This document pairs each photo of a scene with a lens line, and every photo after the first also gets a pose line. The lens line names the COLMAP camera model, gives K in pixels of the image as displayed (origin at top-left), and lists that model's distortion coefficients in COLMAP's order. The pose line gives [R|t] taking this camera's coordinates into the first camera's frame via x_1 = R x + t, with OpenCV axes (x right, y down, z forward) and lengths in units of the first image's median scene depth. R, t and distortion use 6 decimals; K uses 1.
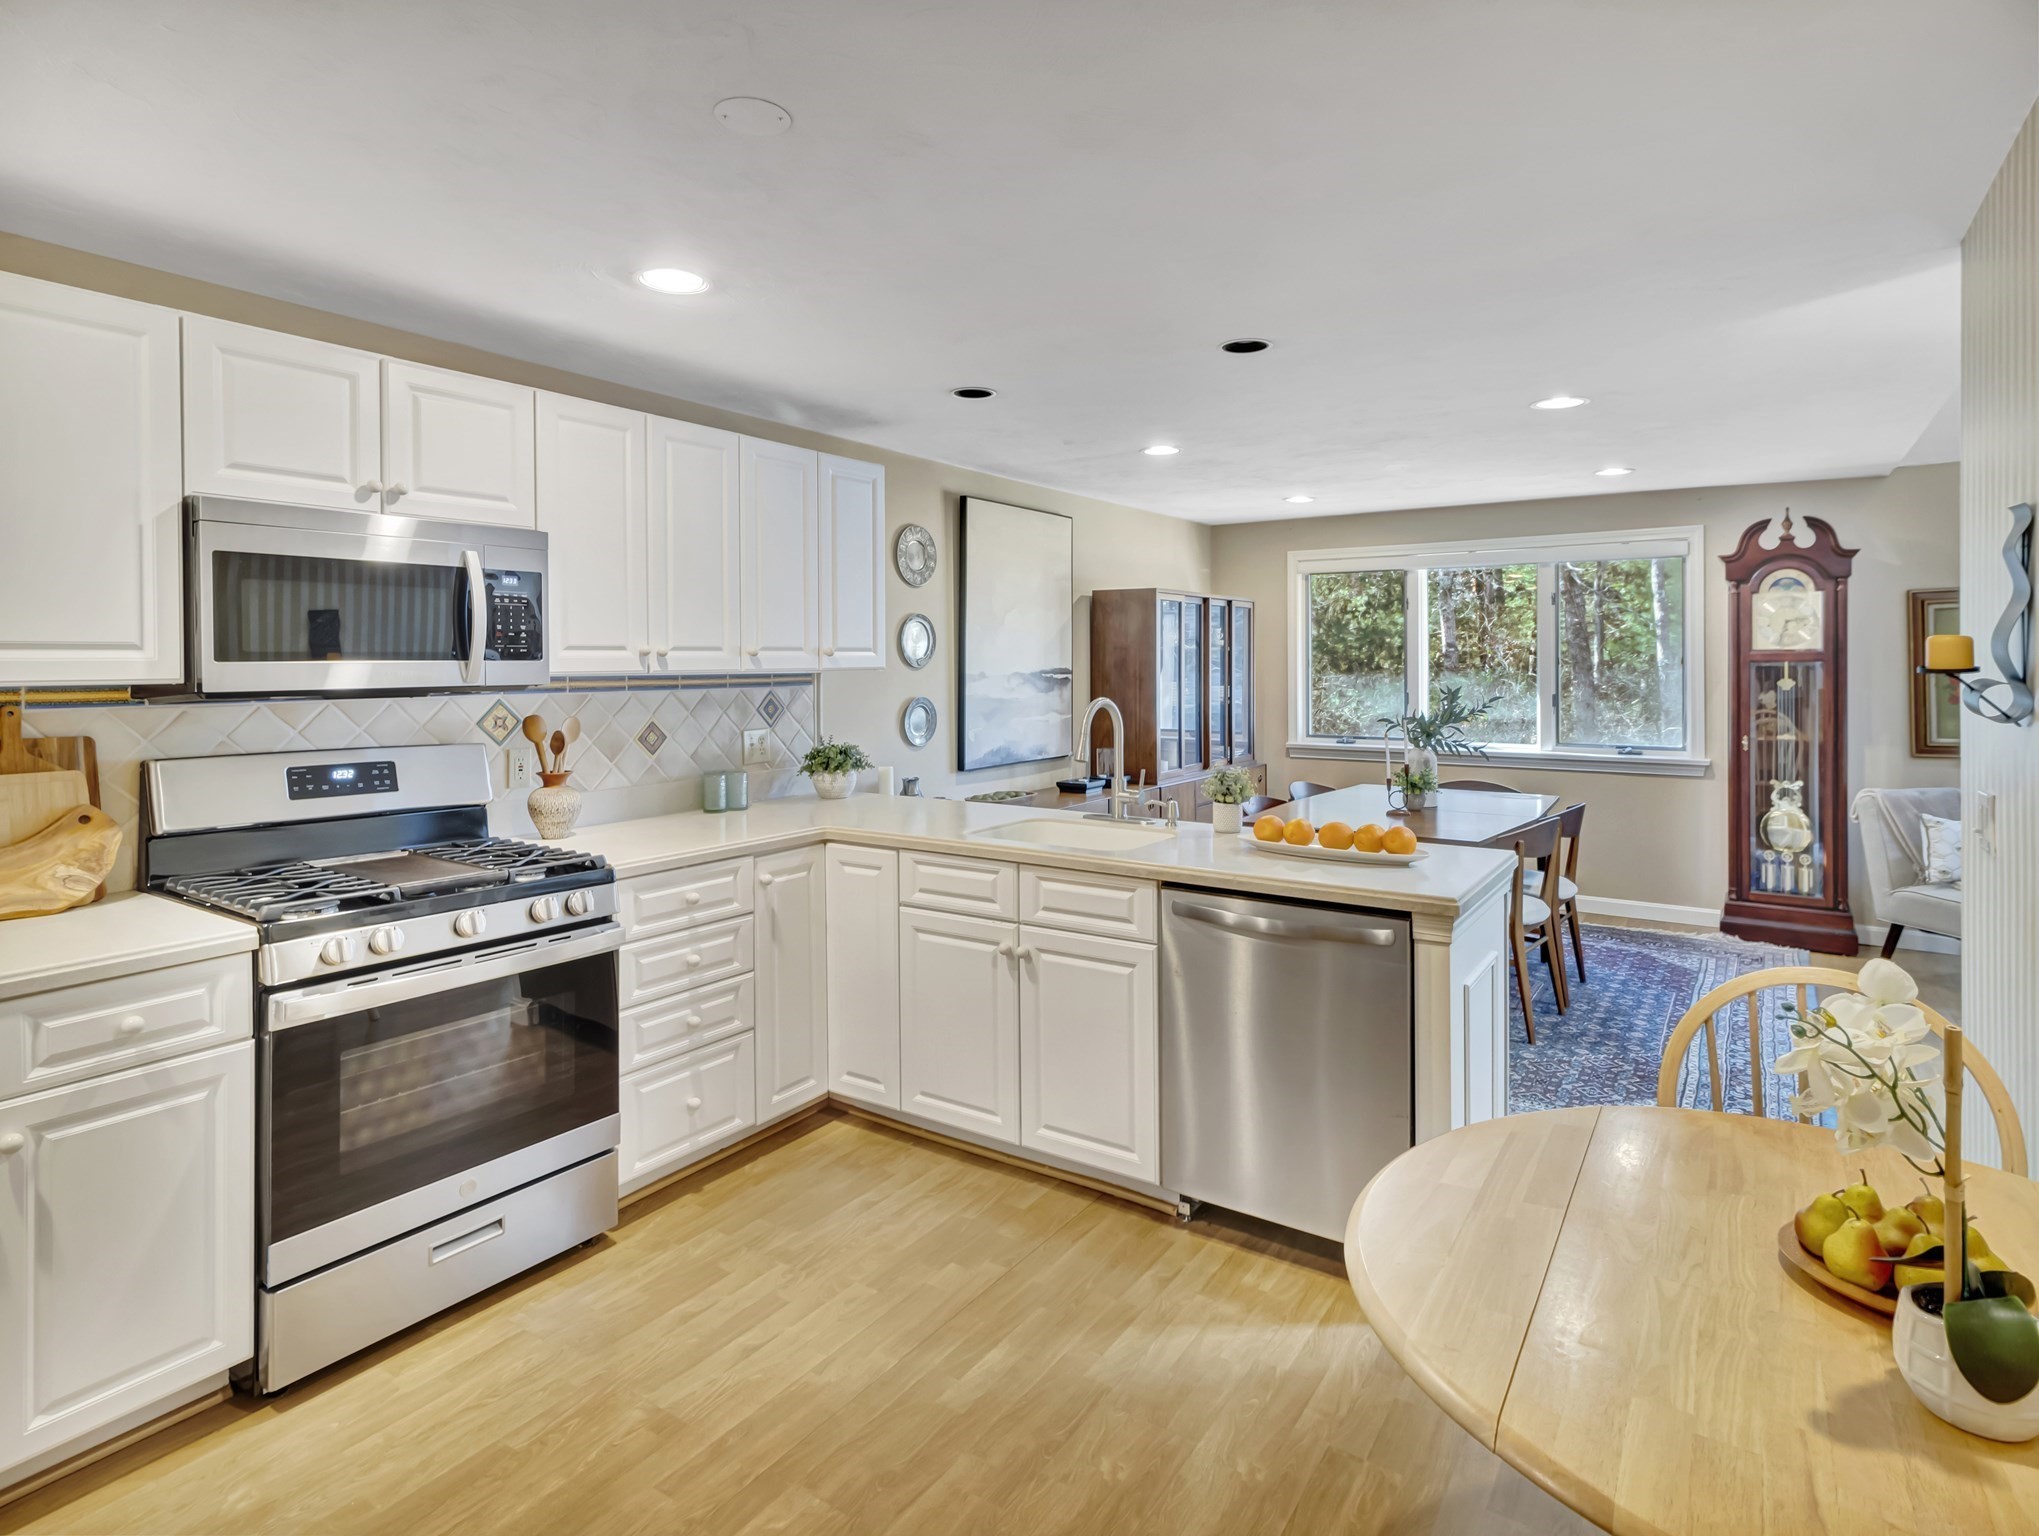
lens RADIAL K [[1089.9, 0, 1024.0], [0, 1089.9, 671.0], [0, 0, 1]] dist [0.012697, 0.000781]
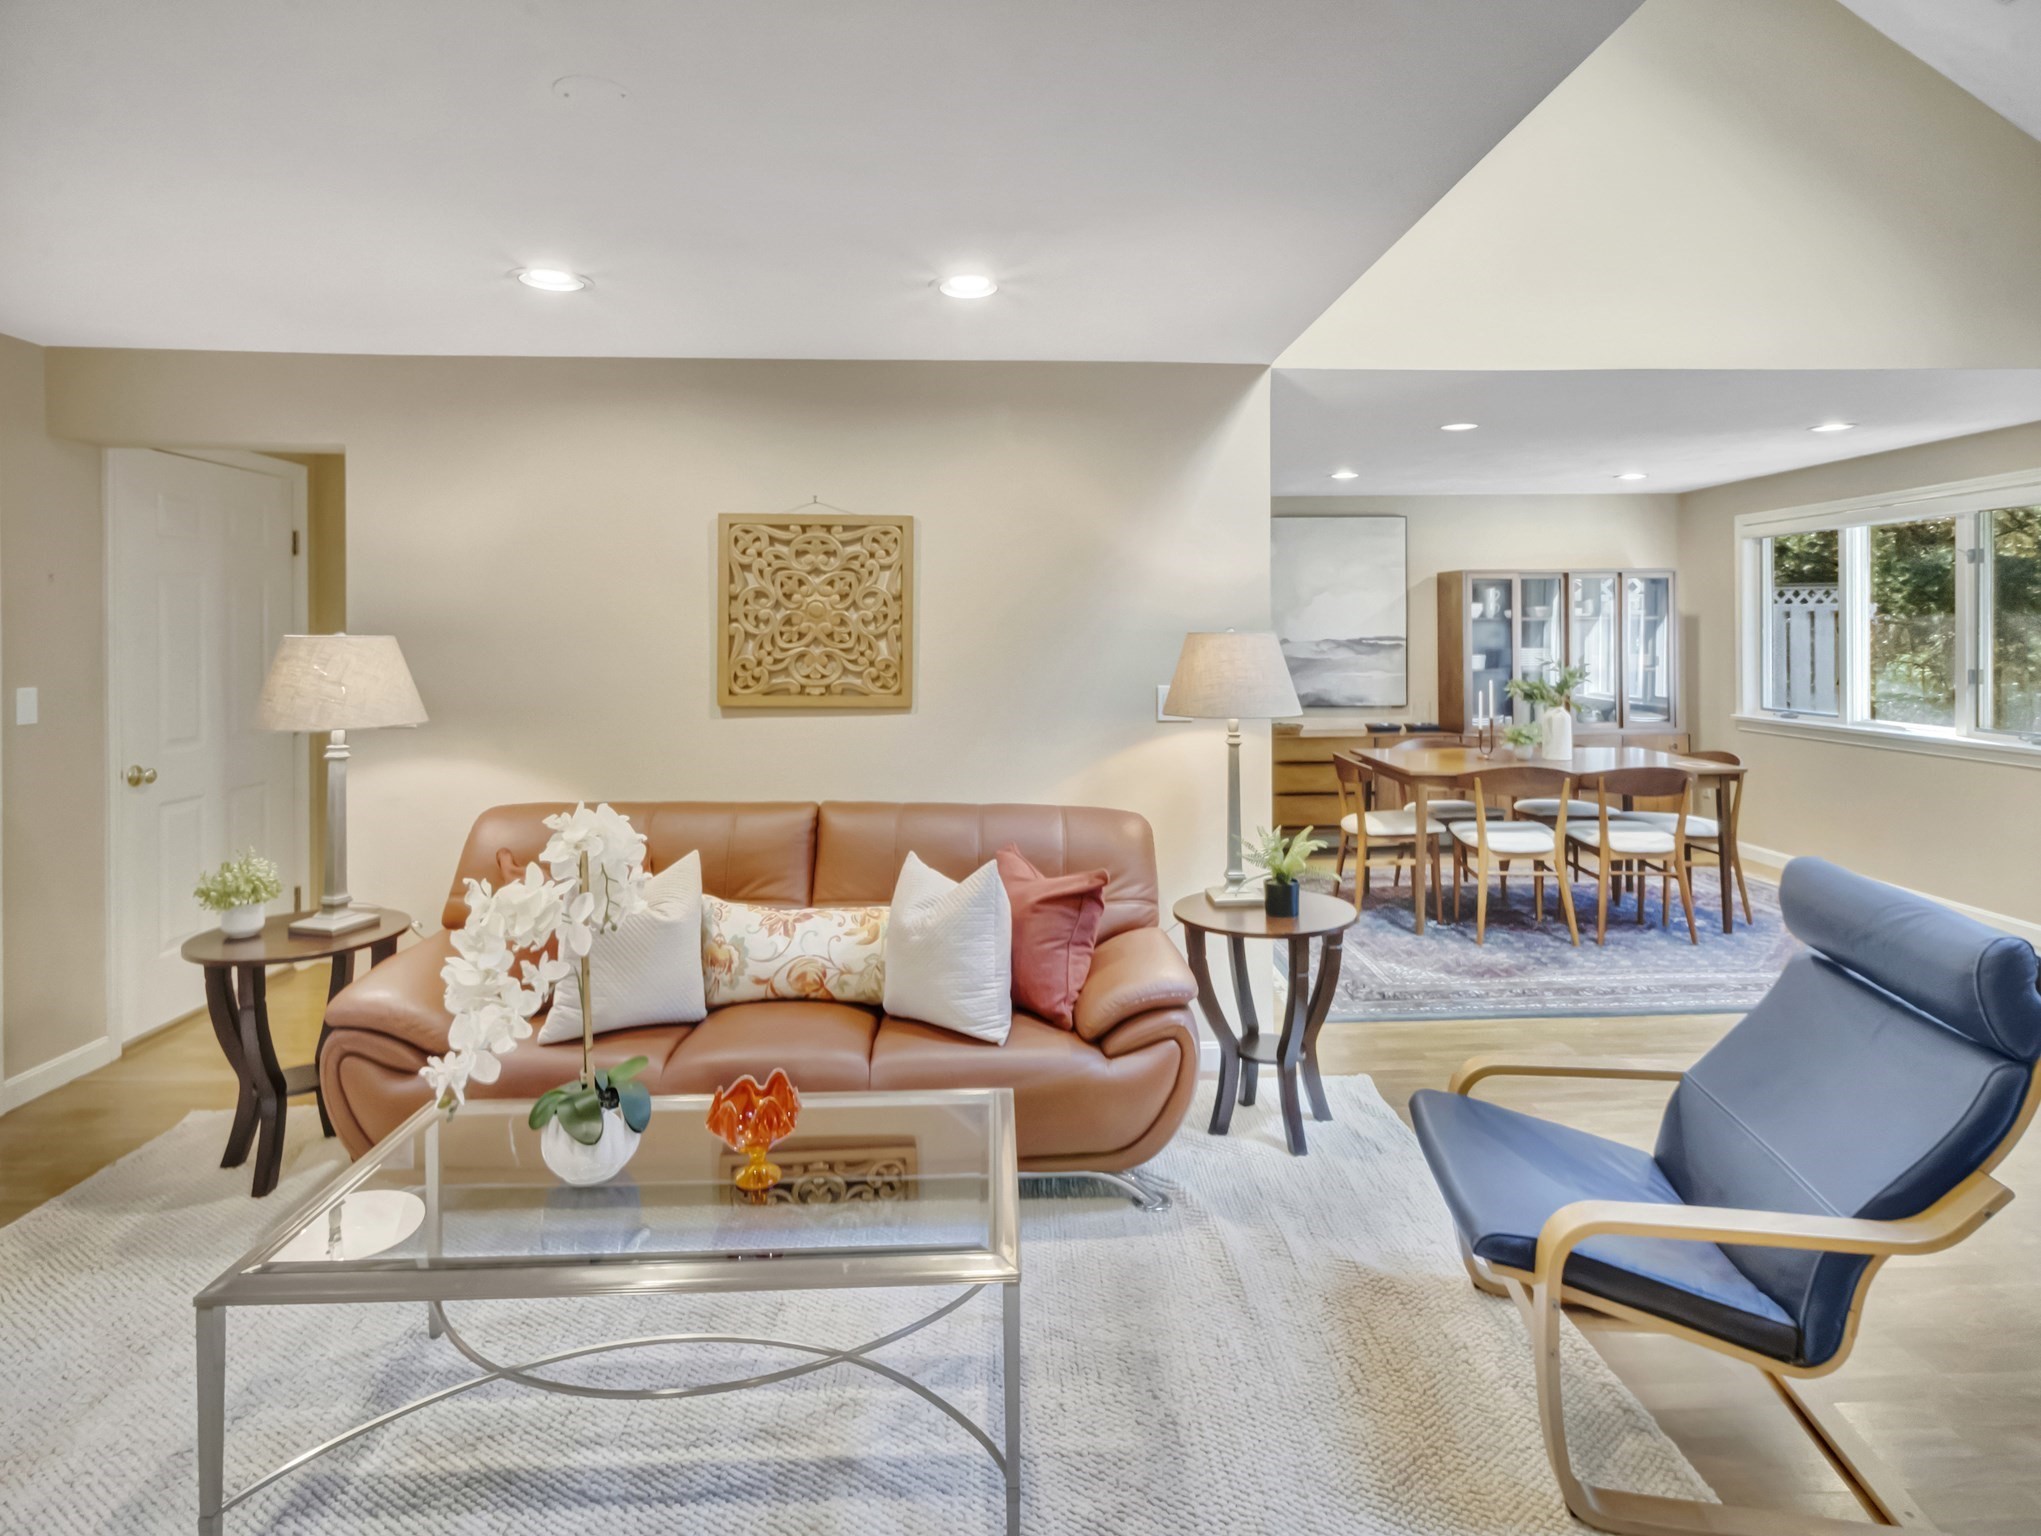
lens RADIAL K [[1078.8, 0, 1009.9], [0, 1078.8, 634.9], [0, 0, 1]] dist [-0.000177, -0.000488]
pose [[0.565381, 0.002169, -0.824827, 1.337316], [-0.003744, 0.999993, 0.000063, -0.004355], [0.824821, 0.003053, 0.565386, -0.138346]]
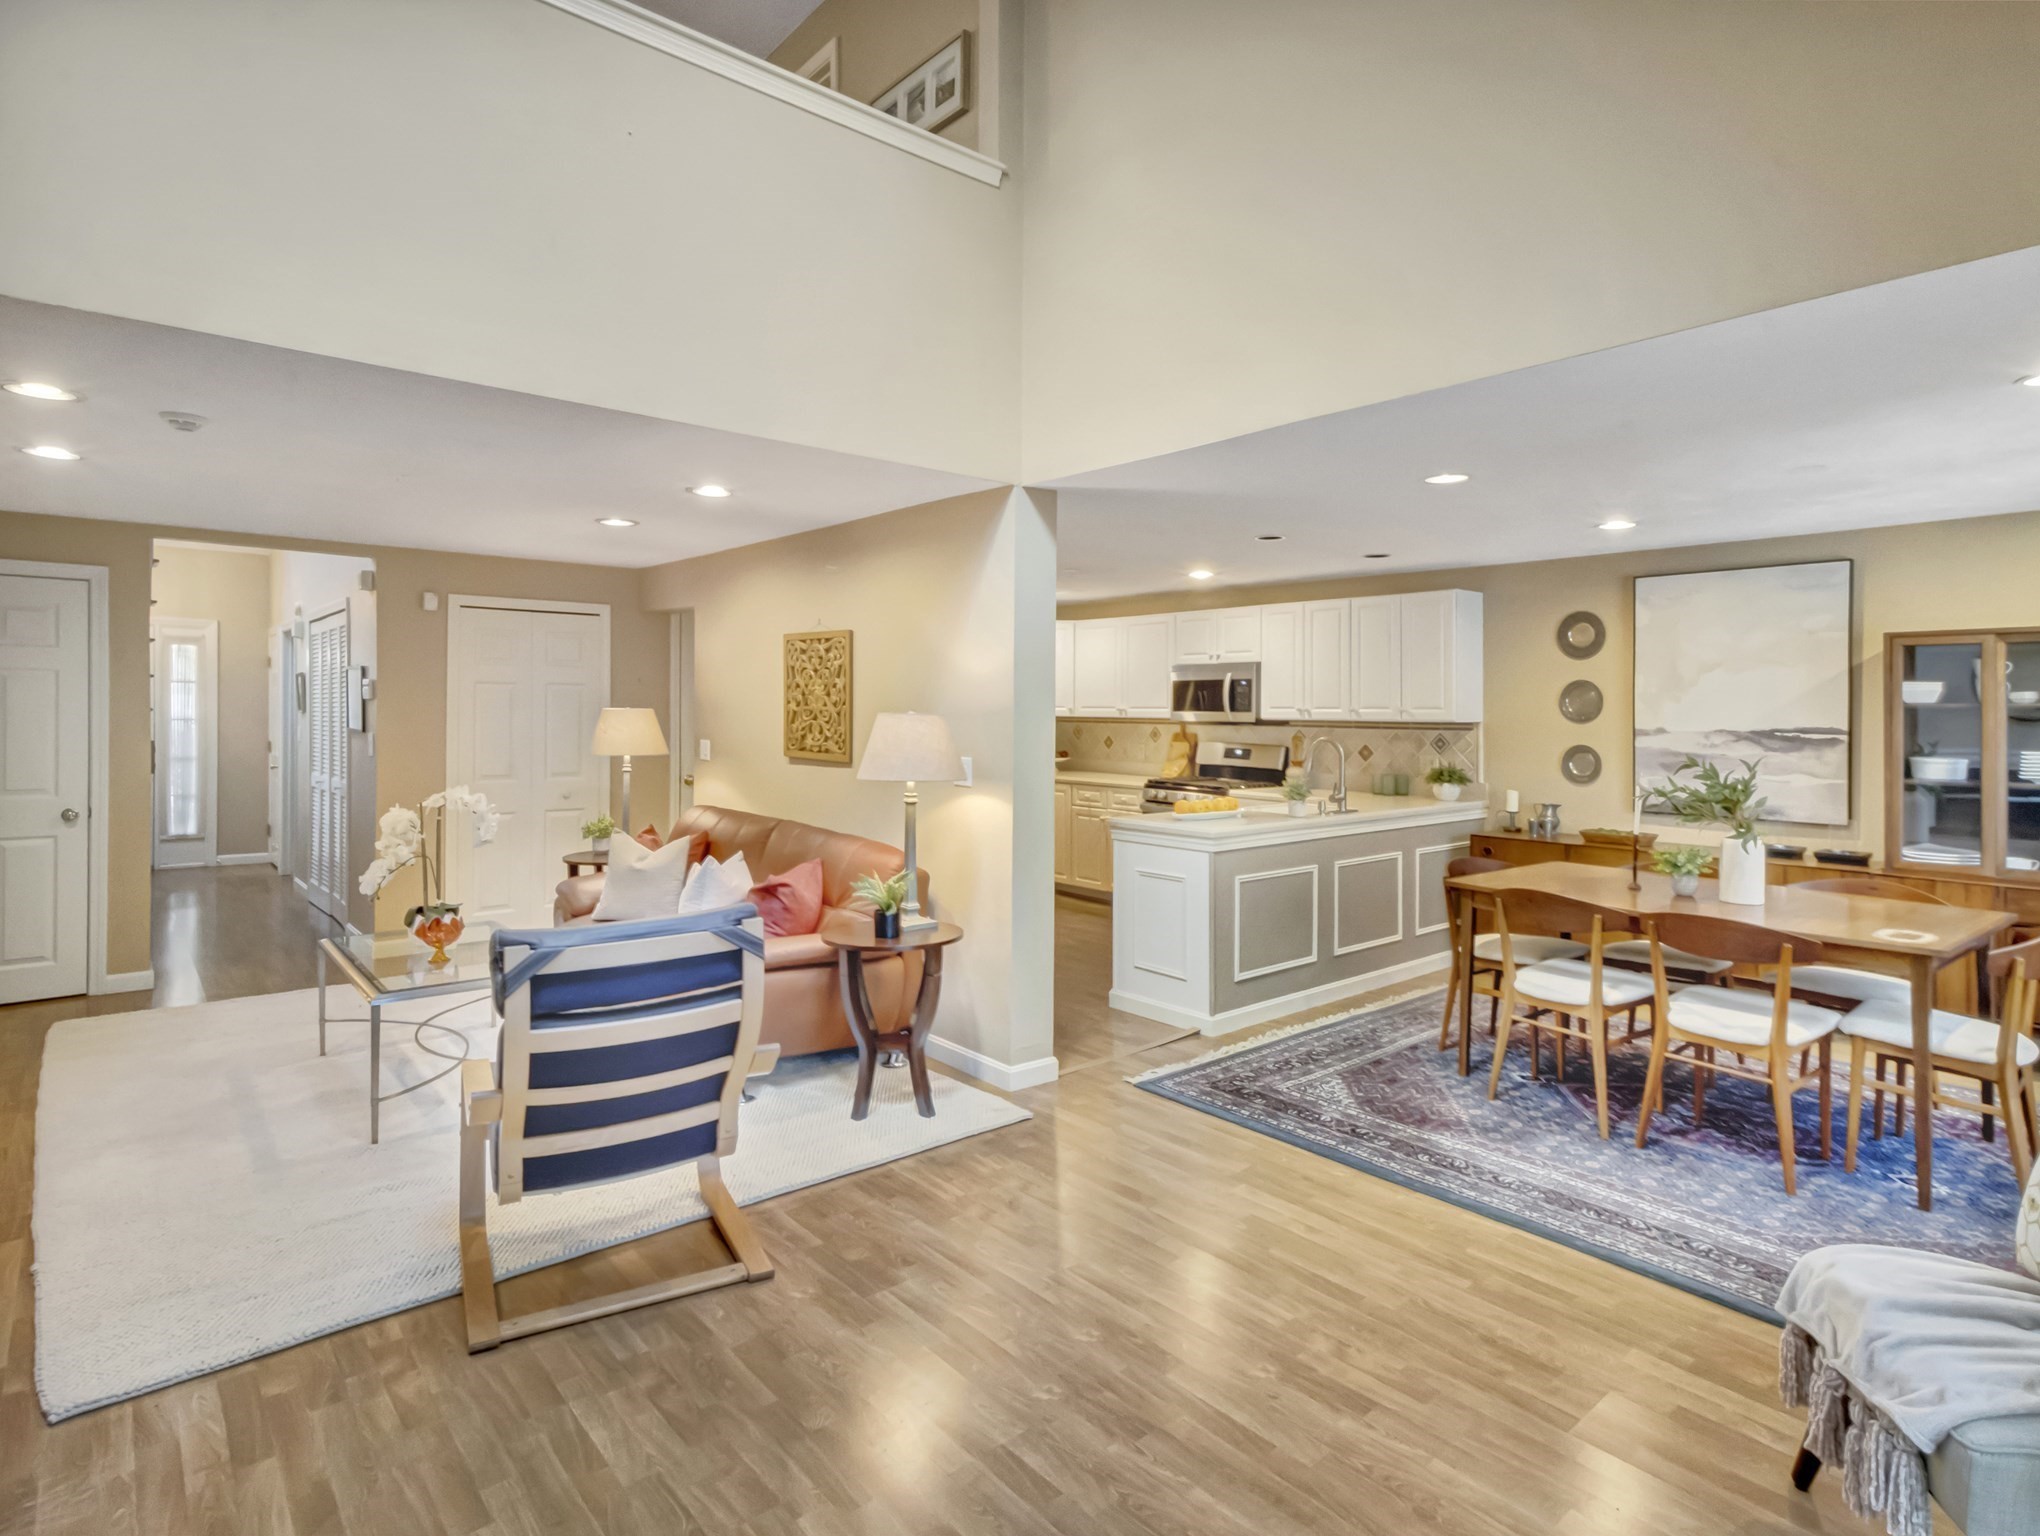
lens RADIAL K [[1084.9, 0, 1035.3], [0, 1084.9, 701.7], [0, 0, 1]] dist [0.010229, -0.000975]
pose [[-0.272787, -0.003622, -0.962068, 1.776877], [-0.015191, 0.999884, 0.000543, -0.024293], [0.961954, 0.014763, -0.272811, 0.991856]]
